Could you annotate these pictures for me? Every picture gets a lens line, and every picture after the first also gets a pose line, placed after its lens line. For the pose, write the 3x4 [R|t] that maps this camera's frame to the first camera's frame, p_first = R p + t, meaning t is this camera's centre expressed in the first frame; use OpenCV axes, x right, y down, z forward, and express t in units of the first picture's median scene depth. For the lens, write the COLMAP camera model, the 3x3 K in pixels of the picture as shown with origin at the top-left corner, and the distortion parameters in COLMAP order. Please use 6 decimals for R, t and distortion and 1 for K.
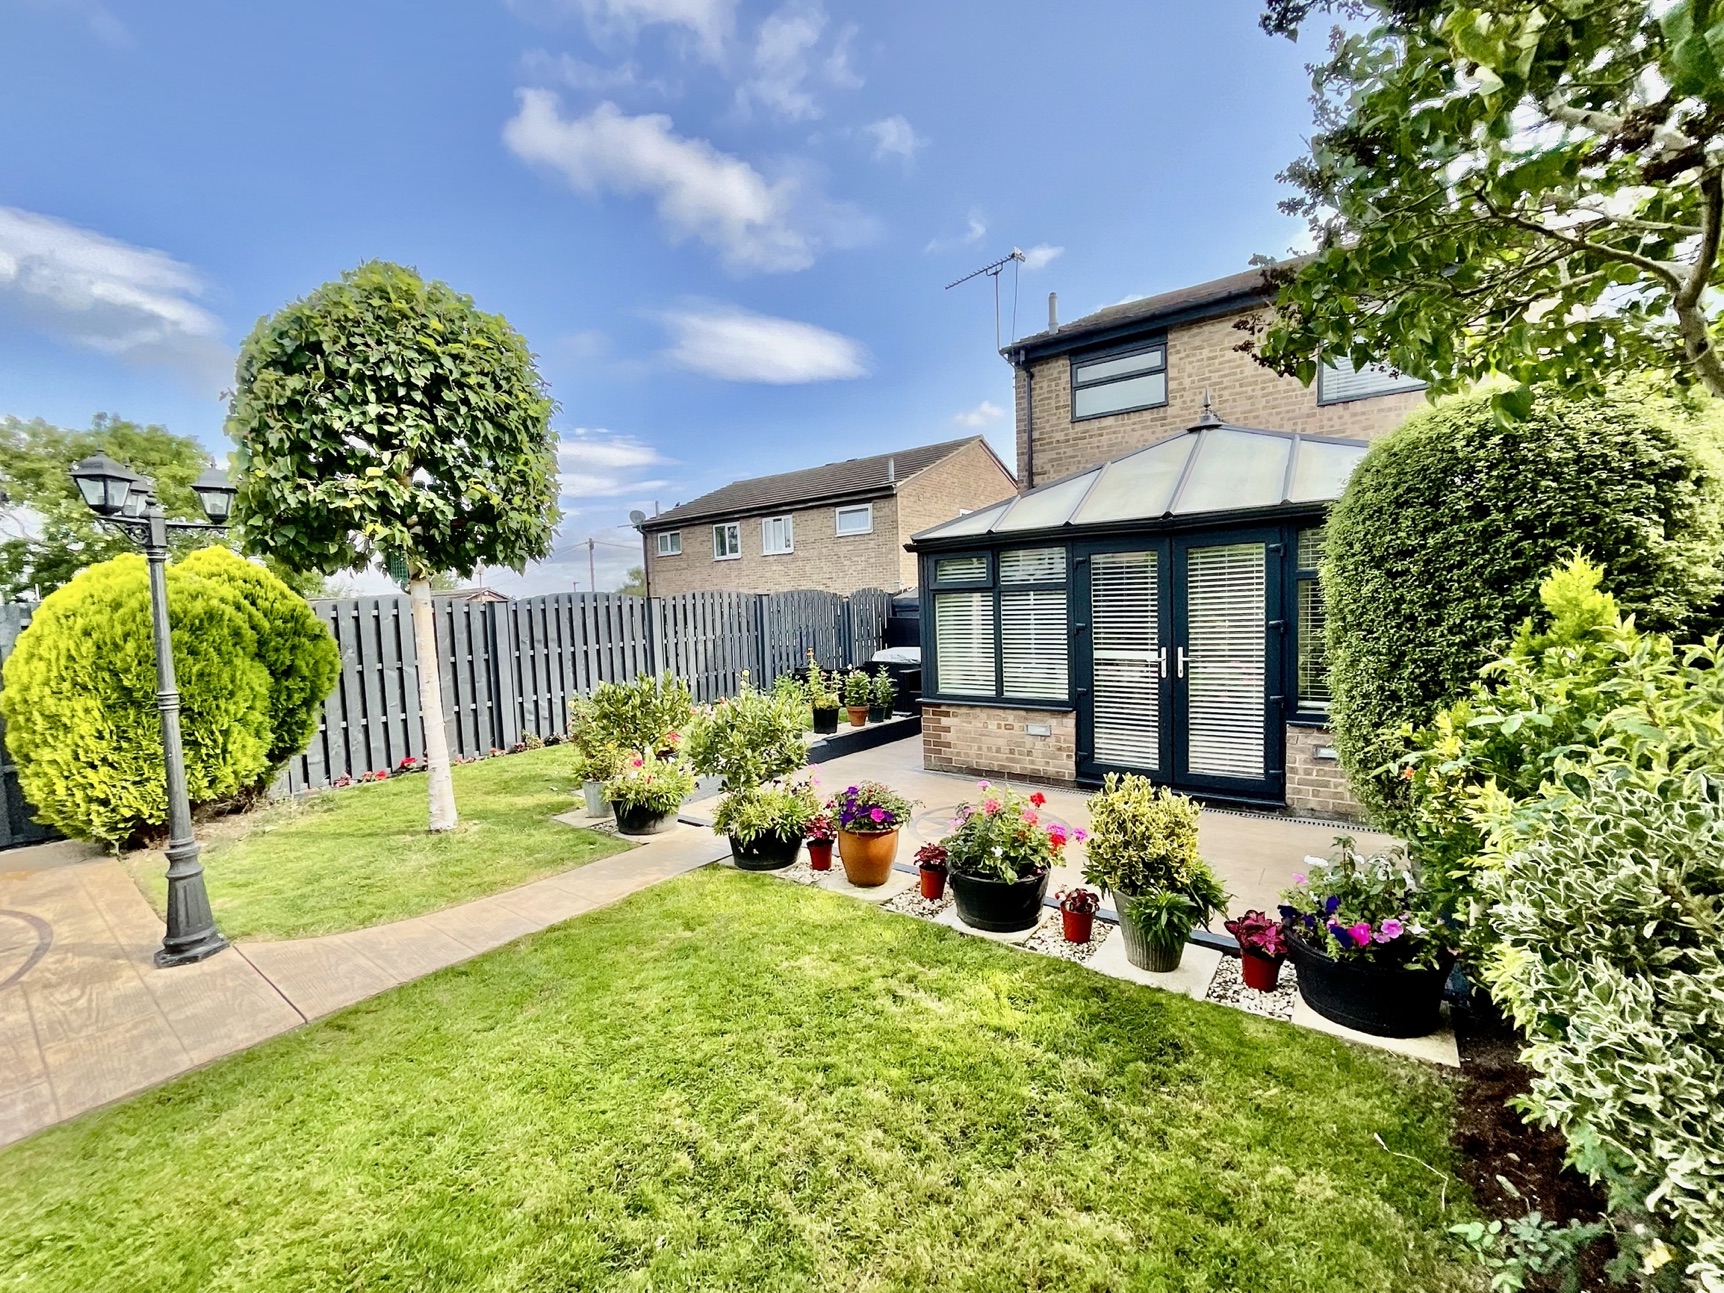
lens RADIAL K [[692.9, 0, 863.8], [0, 692.9, 651.5], [0, 0, 1]] dist [-0.000112, -0.000903]
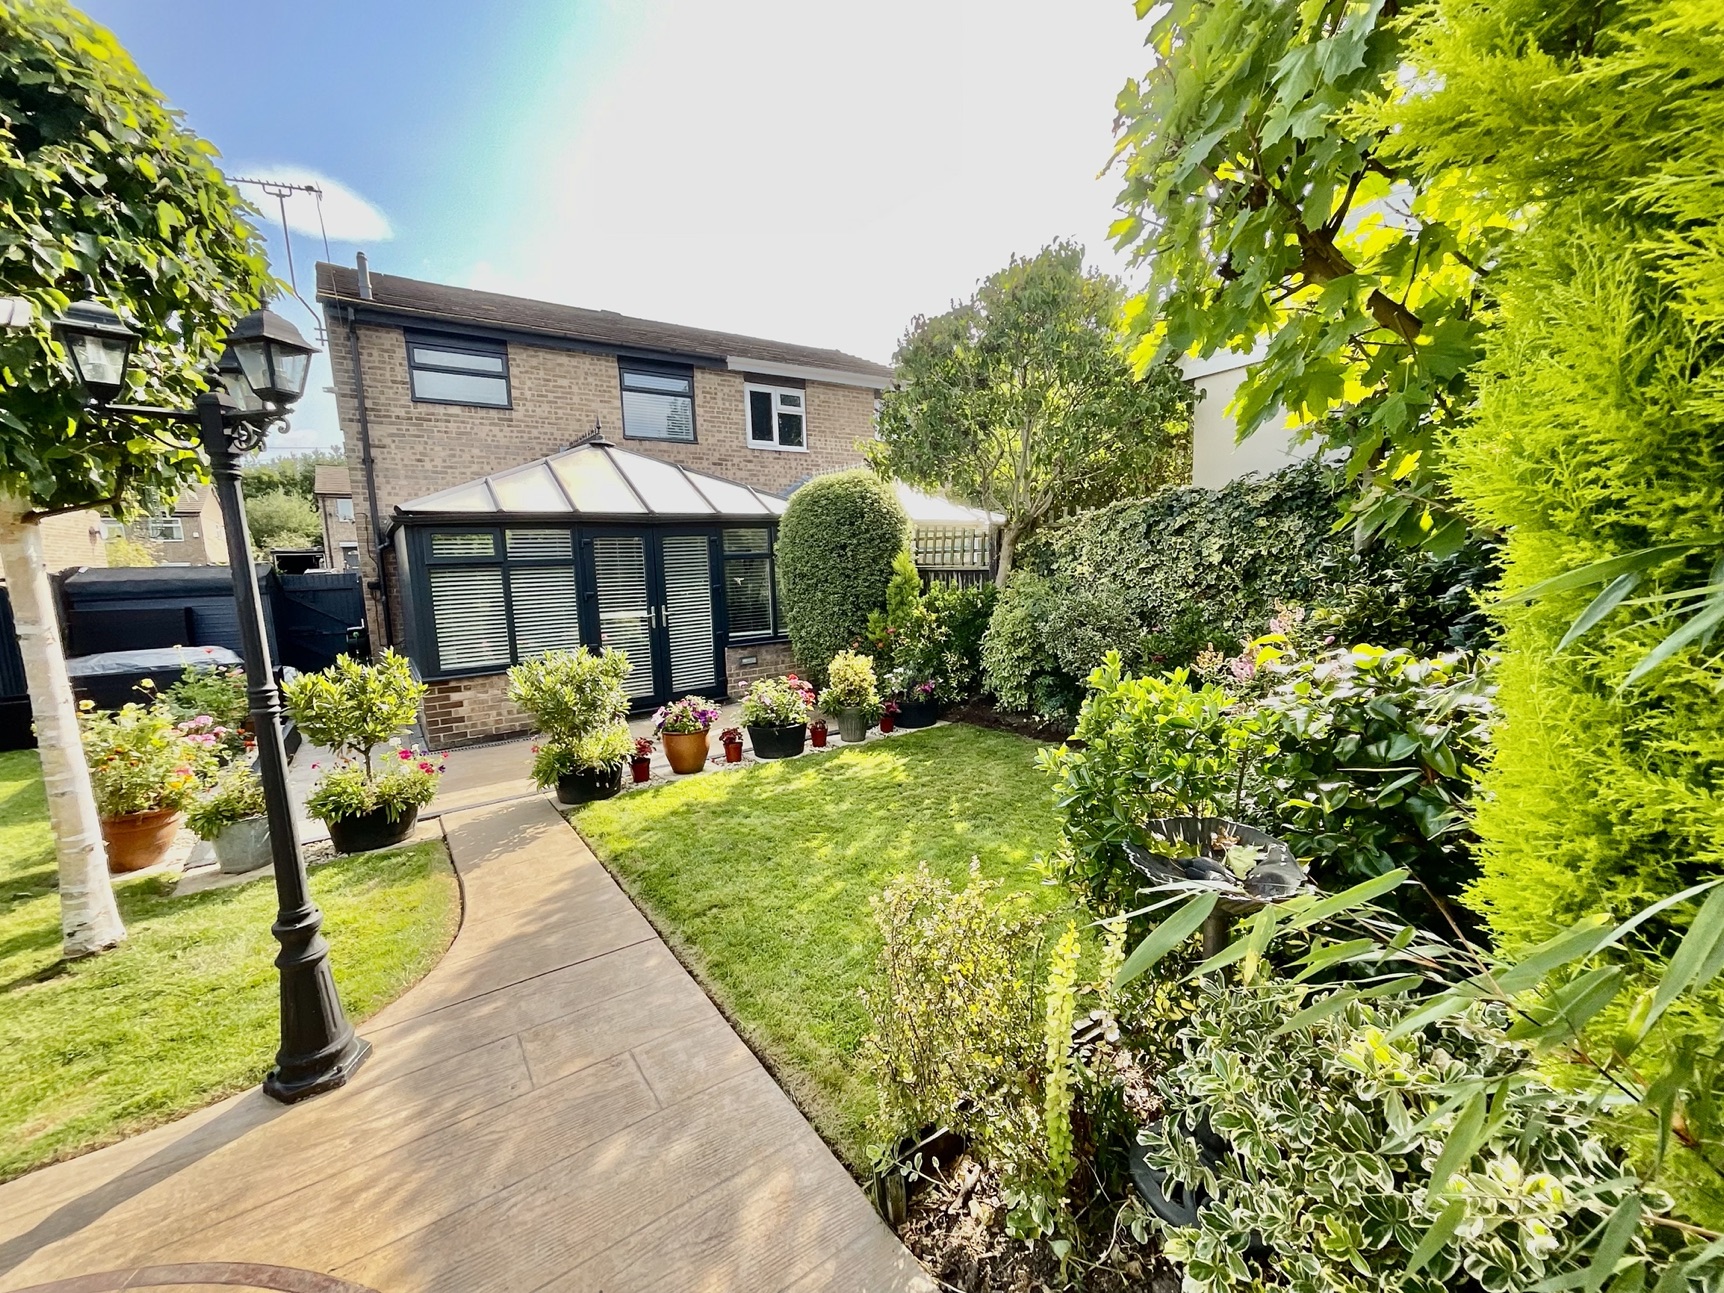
lens RADIAL K [[692.9, 0, 861.0], [0, 692.9, 647.7], [0, 0, 1]] dist [-0.000112, -0.000903]
pose [[0.336651, -0.094303, 0.936895, -0.649738], [0.089347, 0.993682, 0.067914, 0.016304], [-0.937381, 0.060846, 0.342950, 0.112453]]
